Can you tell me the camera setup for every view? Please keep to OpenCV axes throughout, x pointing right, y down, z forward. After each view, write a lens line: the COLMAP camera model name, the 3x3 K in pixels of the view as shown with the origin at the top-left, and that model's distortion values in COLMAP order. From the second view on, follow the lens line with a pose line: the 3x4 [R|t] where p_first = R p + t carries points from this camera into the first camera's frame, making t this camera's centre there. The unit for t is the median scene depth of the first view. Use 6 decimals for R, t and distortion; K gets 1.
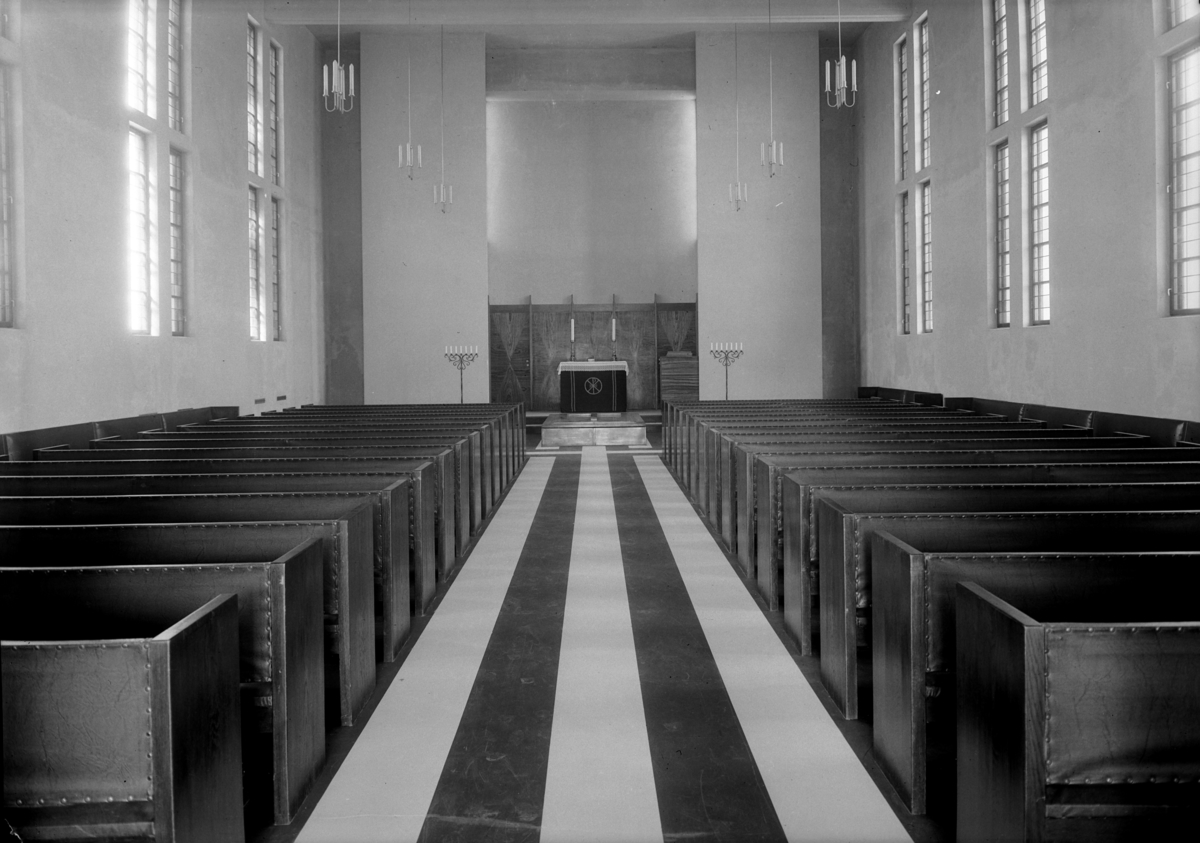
lens RADIAL K [[3311.8, 0, 507.2], [0, 3311.8, 420.0], [0, 0, 1]] dist [0.049786, -0.204626]
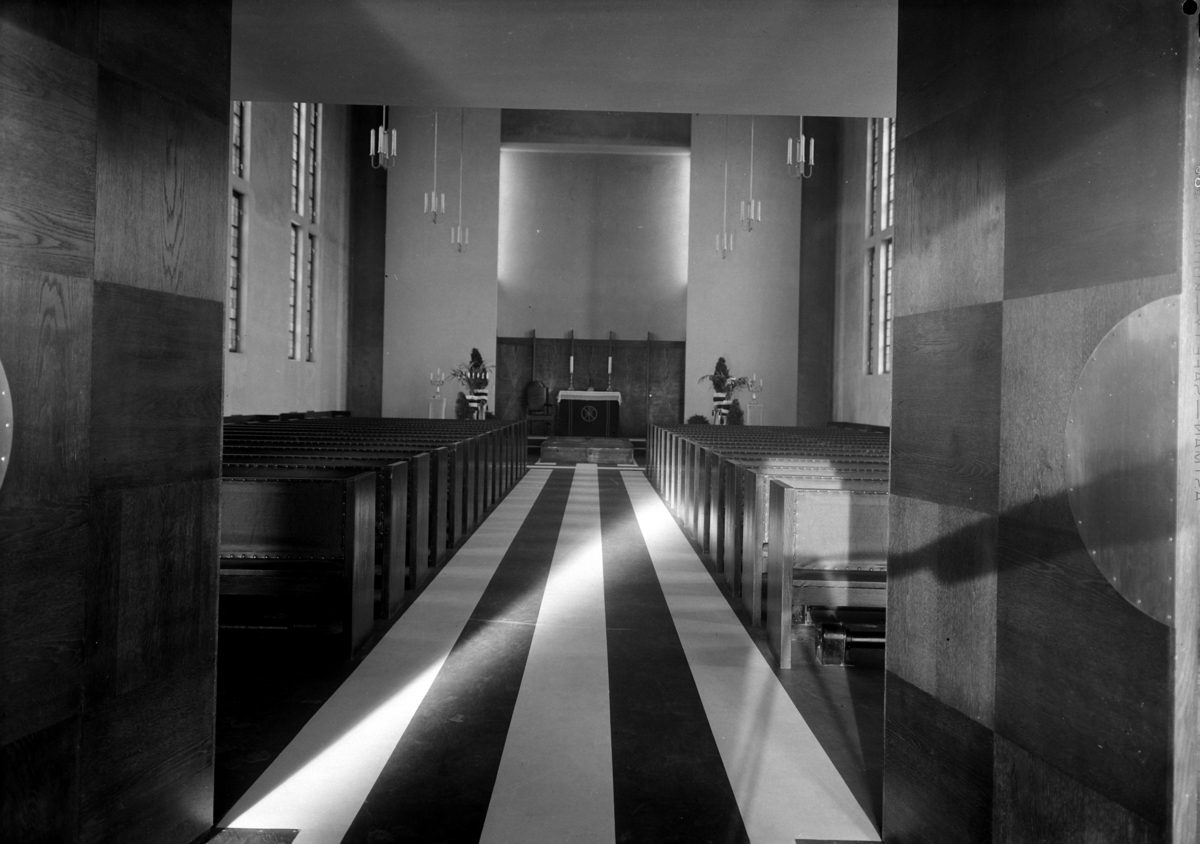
lens RADIAL K [[3311.8, 0, 507.2], [0, 3311.8, 420.5], [0, 0, 1]] dist [0.049786, -0.204626]
pose [[0.999463, 0.032756, 0.000081, -0.002600], [-0.032753, 0.999403, -0.011035, 0.010636], [-0.000442, 0.011026, 0.999939, -0.207824]]
